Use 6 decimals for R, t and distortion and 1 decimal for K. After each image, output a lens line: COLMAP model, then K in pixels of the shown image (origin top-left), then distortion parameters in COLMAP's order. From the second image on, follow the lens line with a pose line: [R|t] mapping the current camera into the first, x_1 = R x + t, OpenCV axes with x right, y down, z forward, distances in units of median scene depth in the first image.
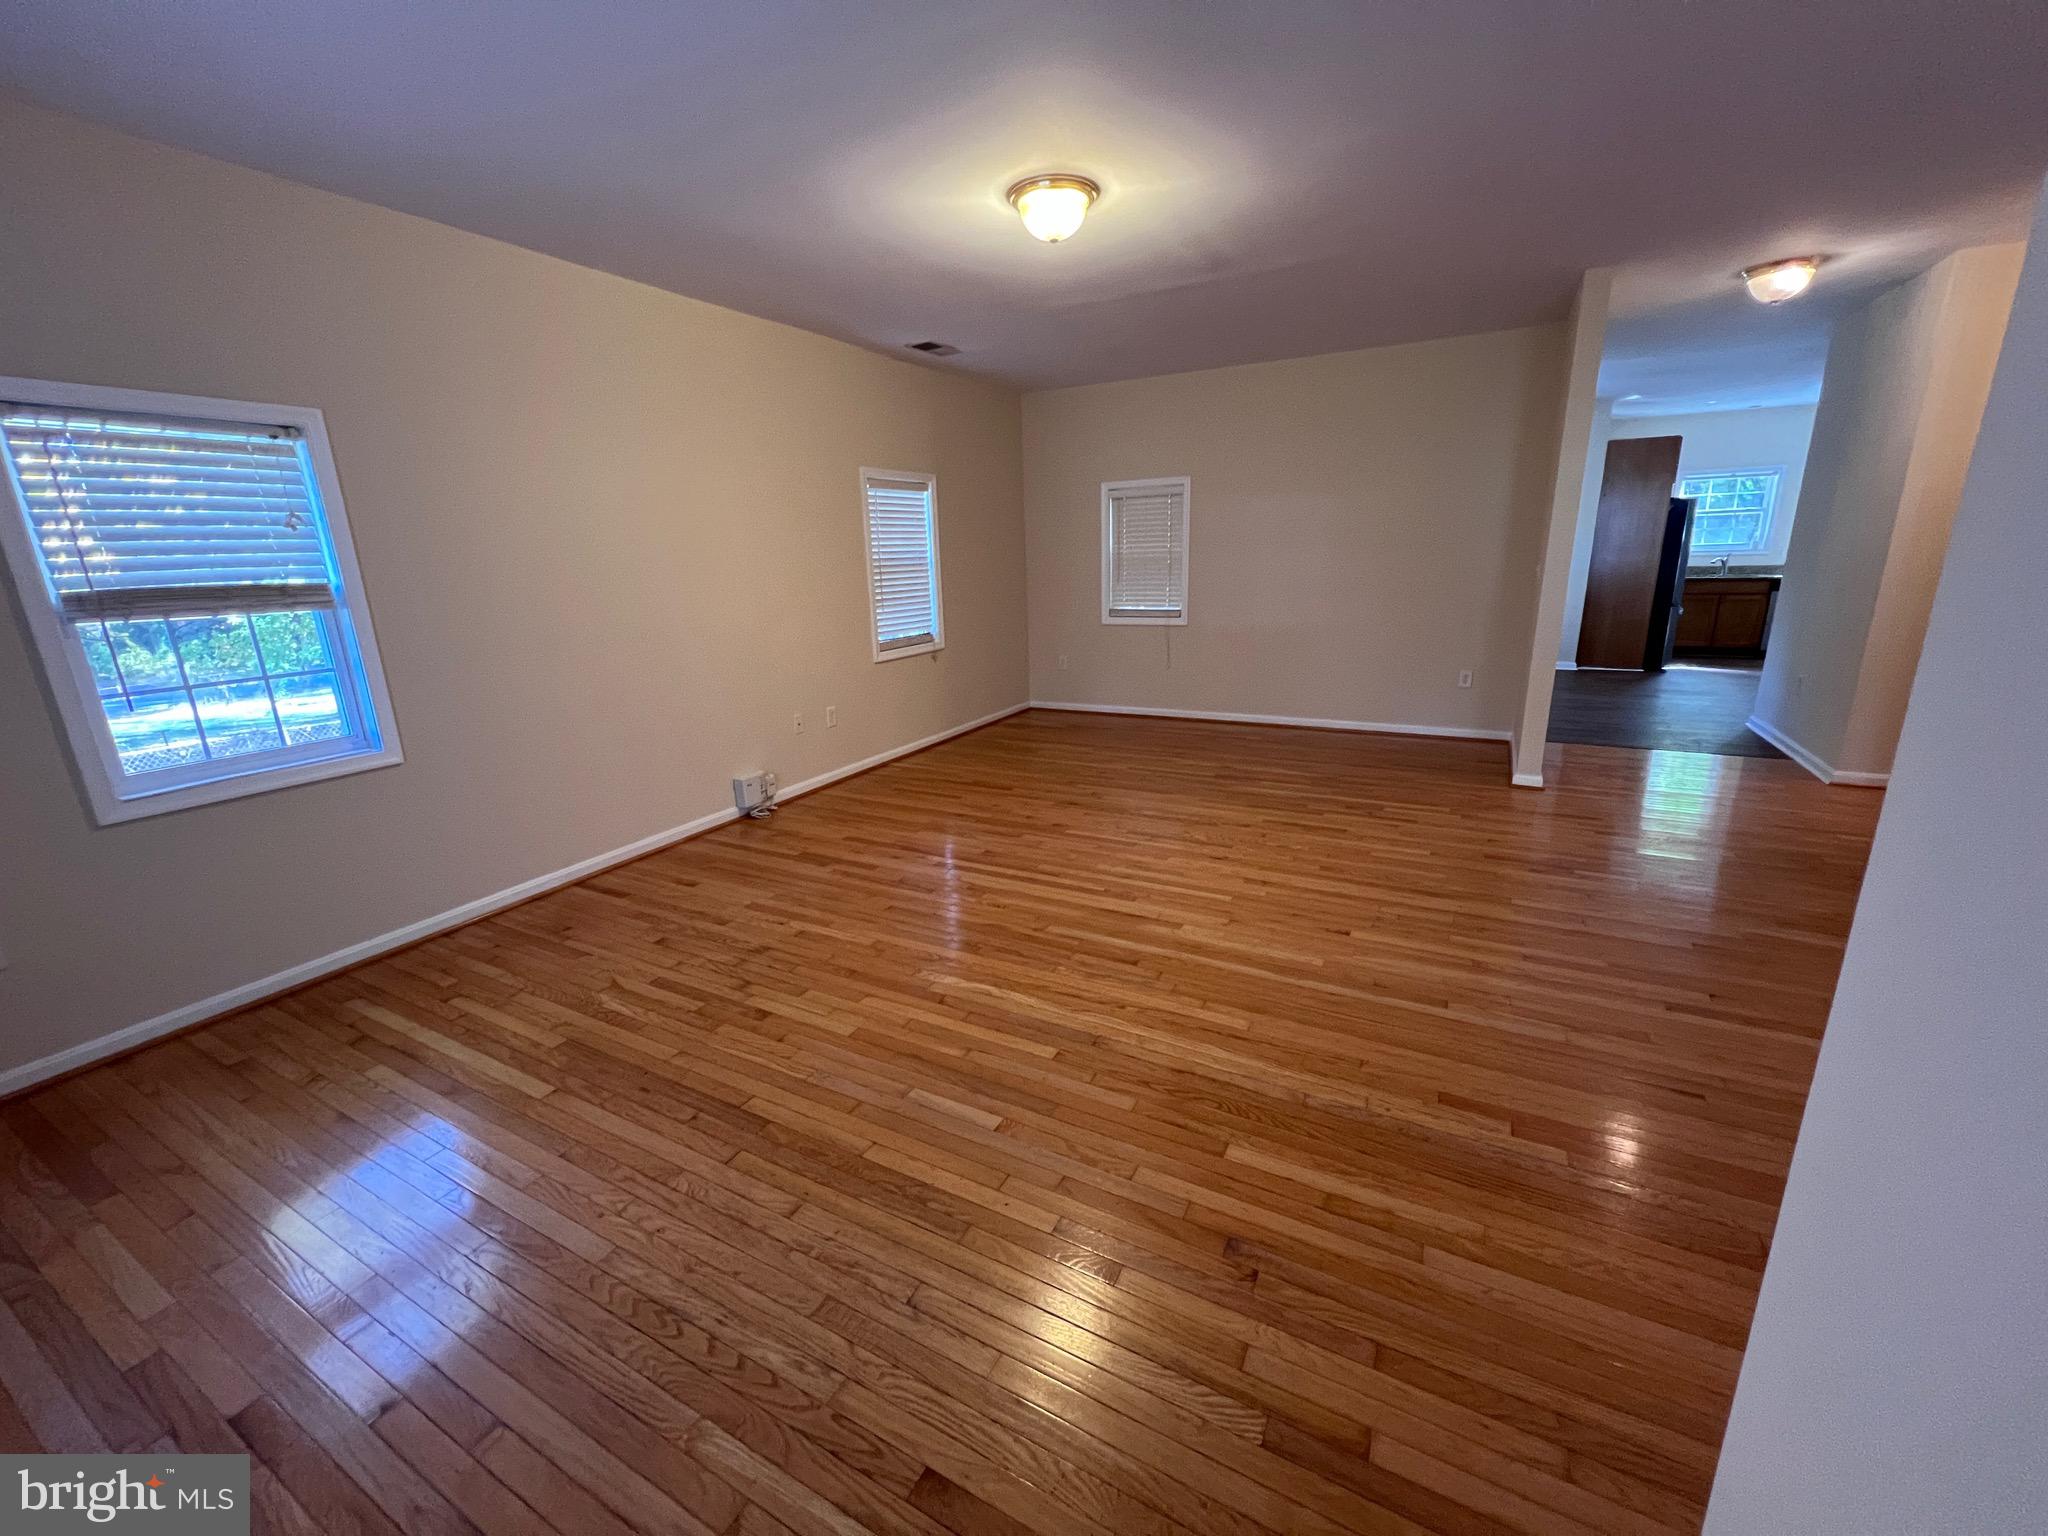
lens RADIAL K [[804.3, 0, 1027.1], [0, 804.3, 766.1], [0, 0, 1]] dist [0.001334, 0.000774]
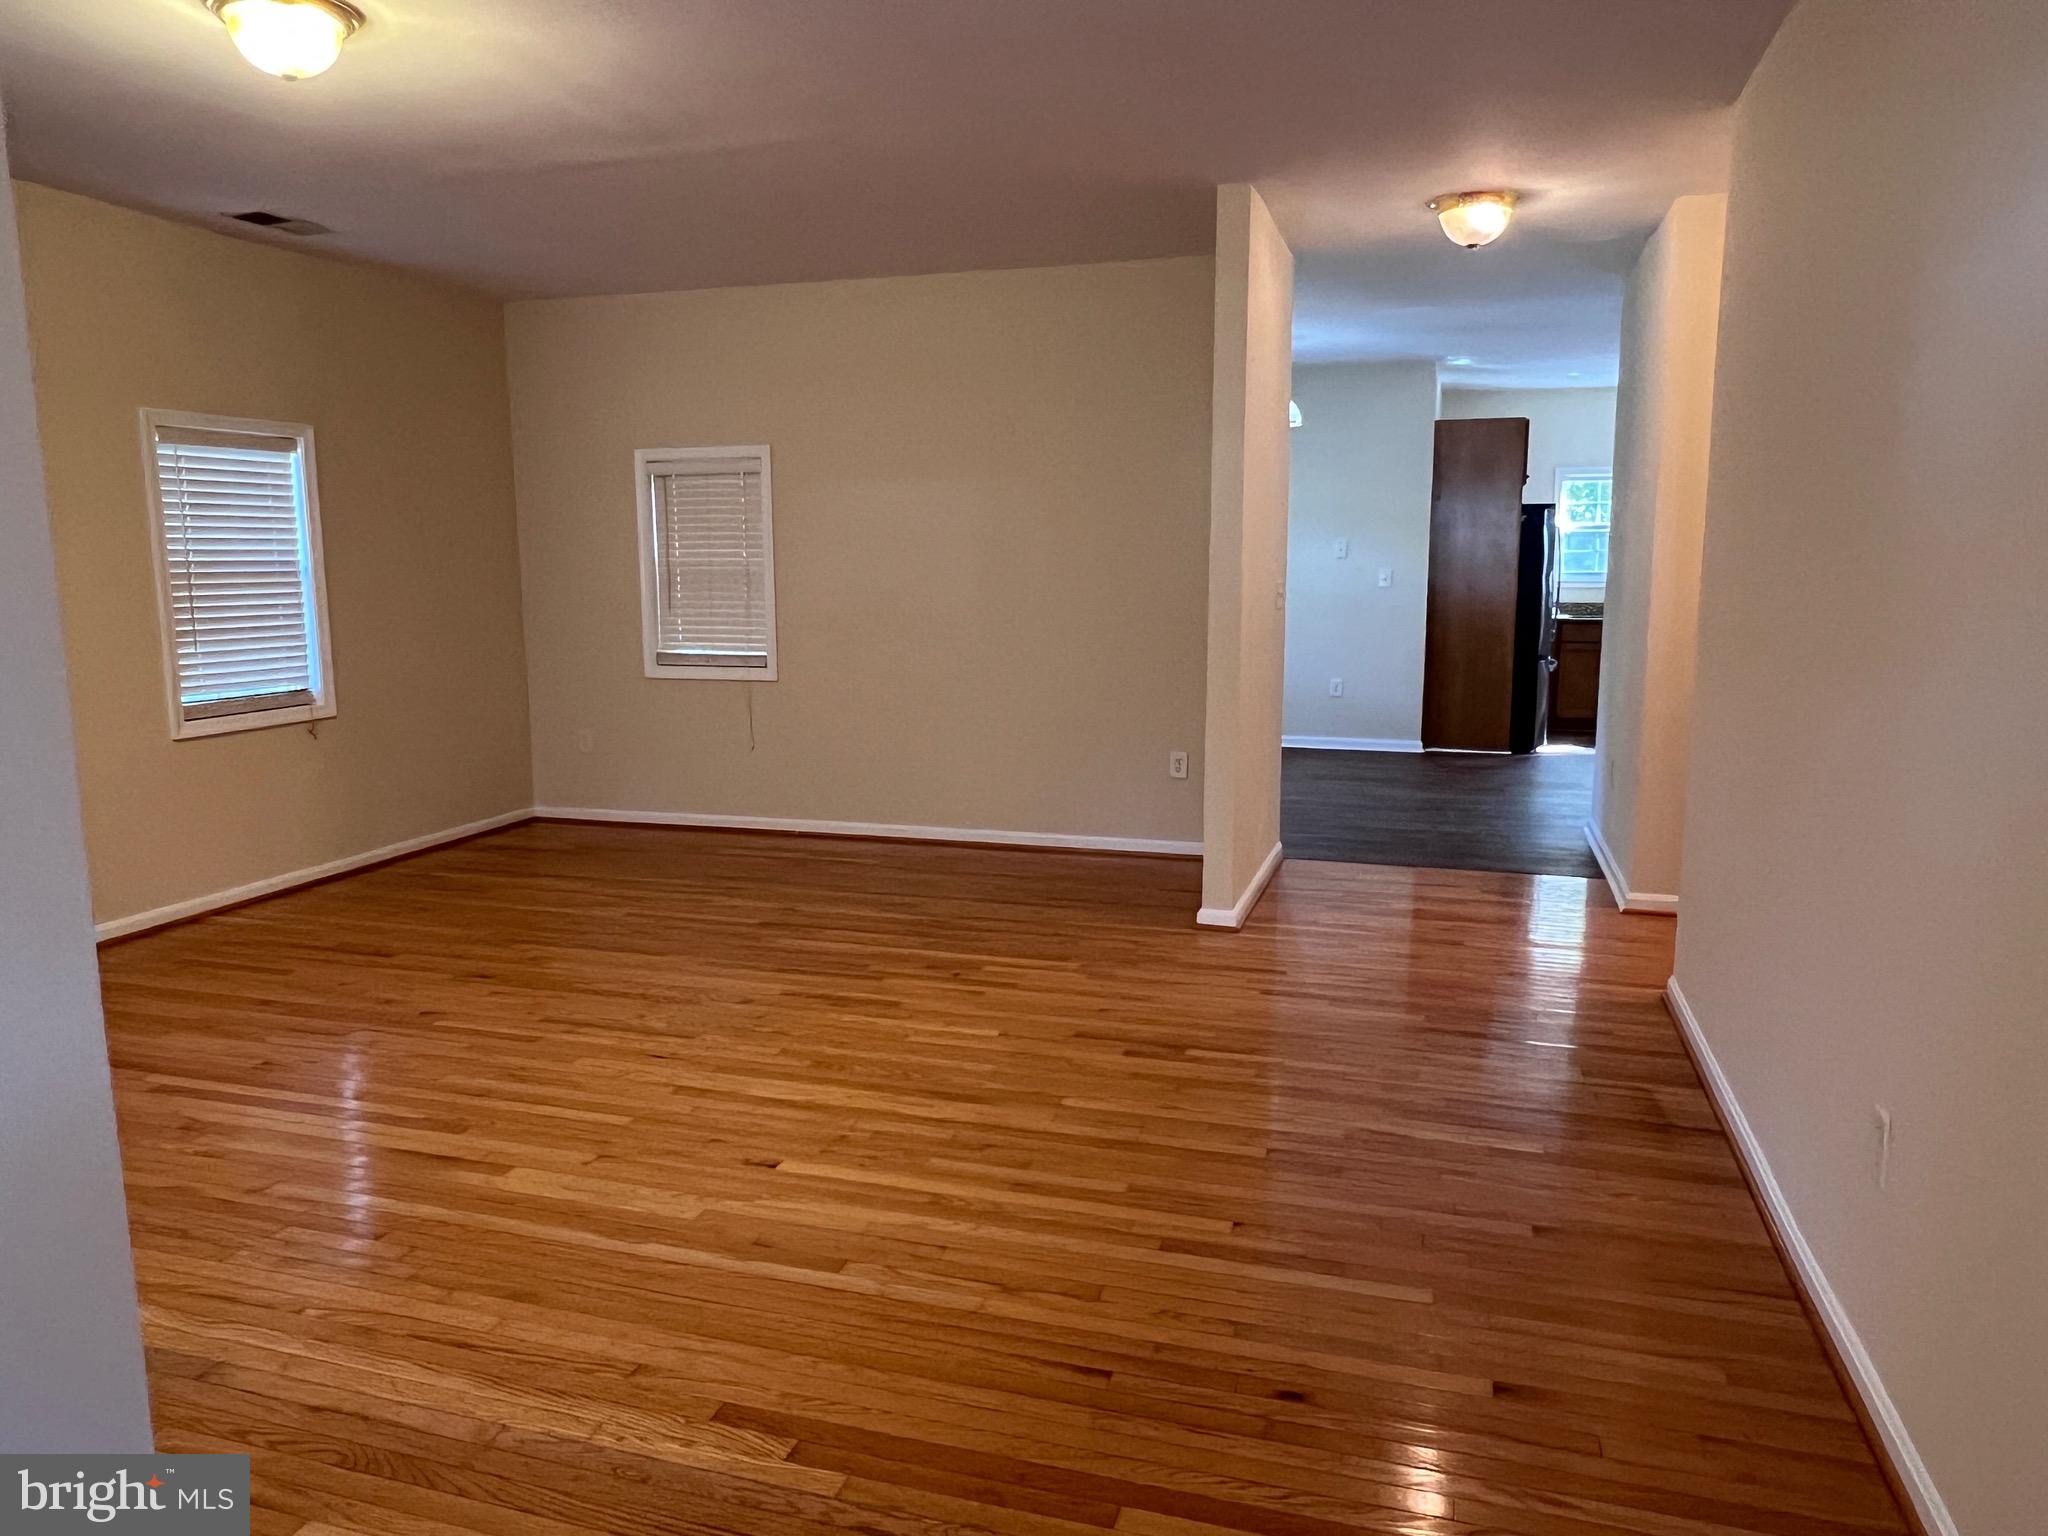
lens RADIAL K [[1380.3, 0, 1021.9], [0, 1380.3, 766.1], [0, 0, 1]] dist [0.004847, 0.001875]
pose [[0.982600, -0.003715, 0.185696, 0.264411], [0.024759, 0.993496, -0.111139, 0.016488], [-0.184075, 0.113803, 0.976302, -0.078264]]
